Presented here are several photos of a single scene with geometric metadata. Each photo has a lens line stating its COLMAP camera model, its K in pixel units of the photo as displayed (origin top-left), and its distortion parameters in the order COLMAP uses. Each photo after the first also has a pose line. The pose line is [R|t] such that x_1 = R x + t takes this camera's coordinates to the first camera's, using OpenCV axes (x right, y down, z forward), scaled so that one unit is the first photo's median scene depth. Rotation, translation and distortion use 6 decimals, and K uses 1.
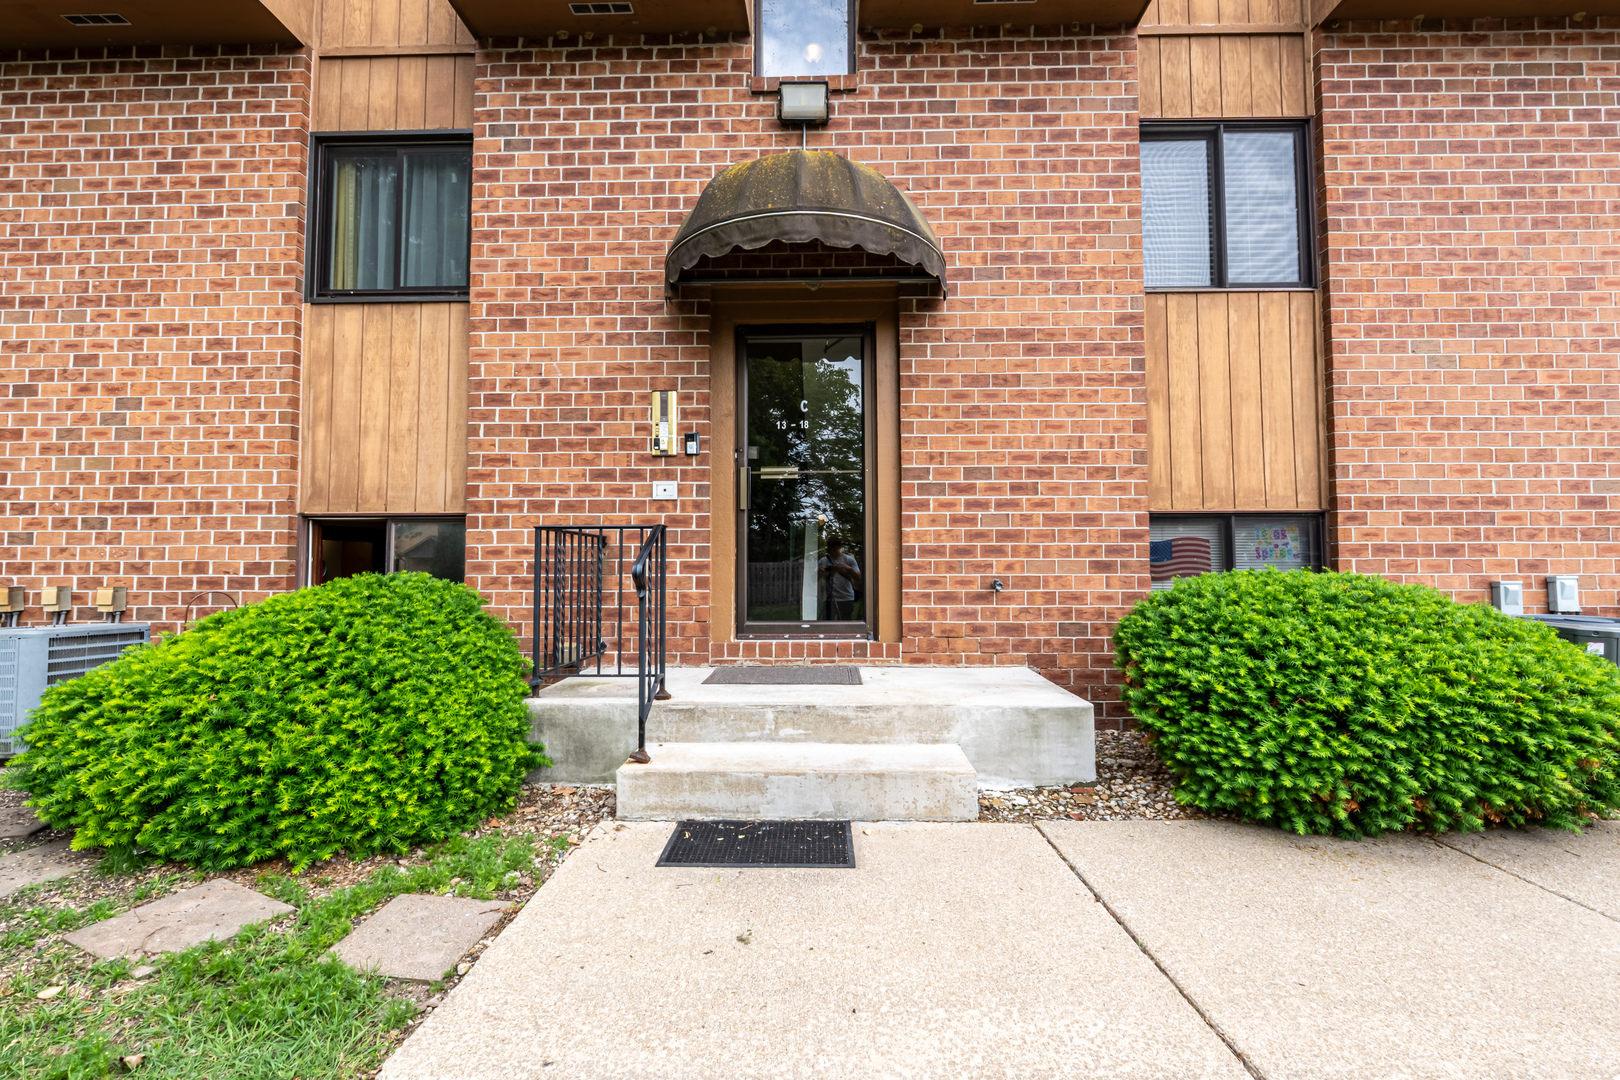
lens RADIAL K [[698.1, 0, 810.9], [0, 698.1, 542.9], [0, 0, 1]] dist [-0.011300, 0.001095]
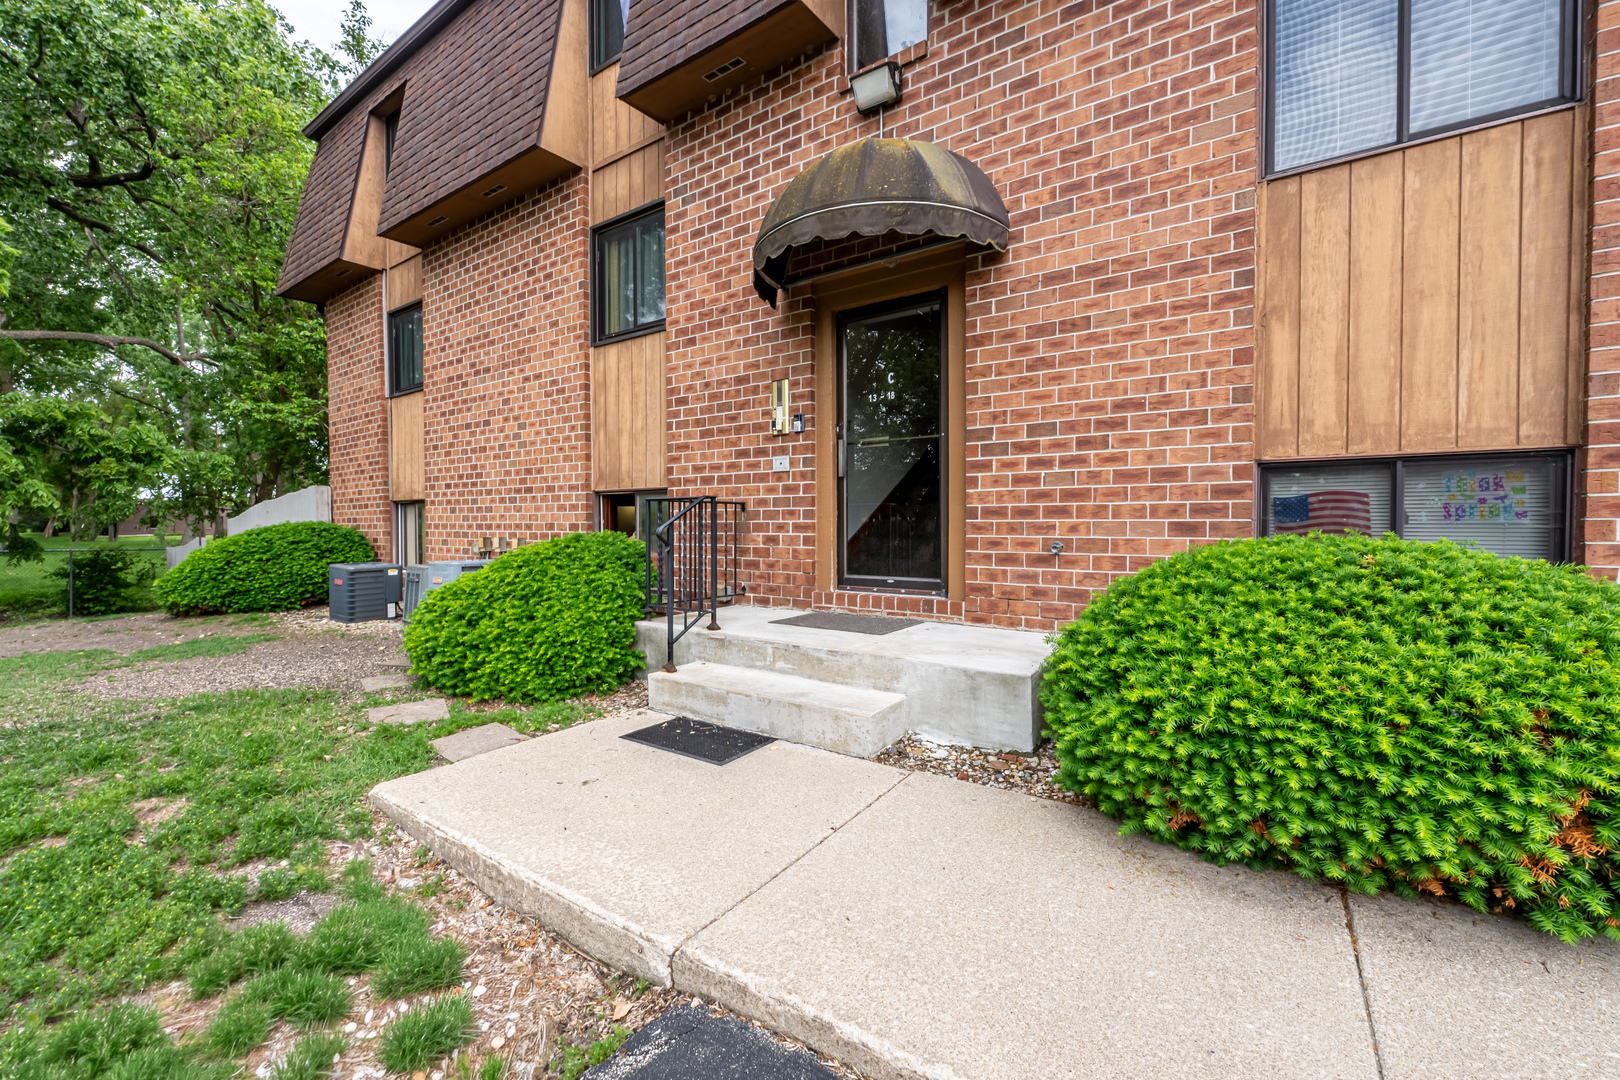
lens RADIAL K [[698.1, 0, 832.0], [0, 698.1, 545.3], [0, 0, 1]] dist [-0.011300, 0.001095]
pose [[0.821743, 0.018455, -0.569559, 0.547775], [0.021970, 0.997706, 0.064025, -0.009929], [0.569434, -0.065125, 0.819453, 0.050714]]
